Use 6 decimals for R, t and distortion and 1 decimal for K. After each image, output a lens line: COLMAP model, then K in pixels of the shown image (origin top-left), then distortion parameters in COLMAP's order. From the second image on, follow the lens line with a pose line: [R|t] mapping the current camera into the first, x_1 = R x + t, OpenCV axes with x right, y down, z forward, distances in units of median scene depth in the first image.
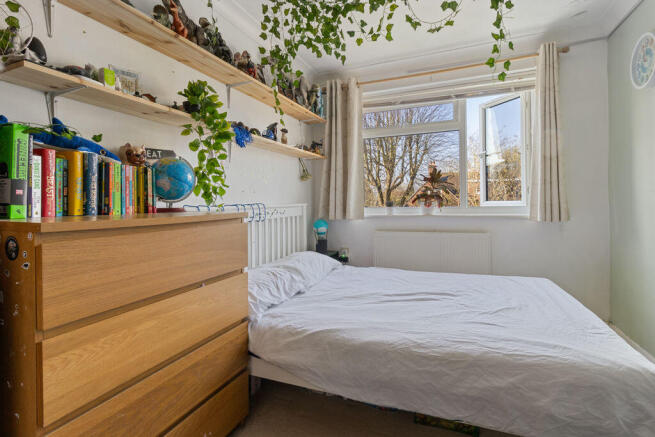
lens RADIAL K [[320.9, 0, 327.7], [0, 320.9, 206.3], [0, 0, 1]] dist [0.000018, 0.000189]
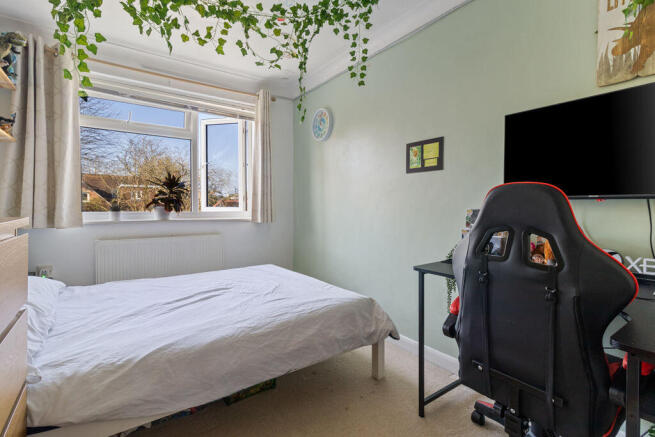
lens RADIAL K [[306.0, 0, 328.0], [0, 306.0, 214.4], [0, 0, 1]] dist [0.000966, 0.000569]
pose [[0.536094, -0.003951, 0.844149, -0.452461], [-0.002819, 0.999975, 0.006471, 0.006305], [-0.844154, -0.005849, 0.536069, 0.149147]]
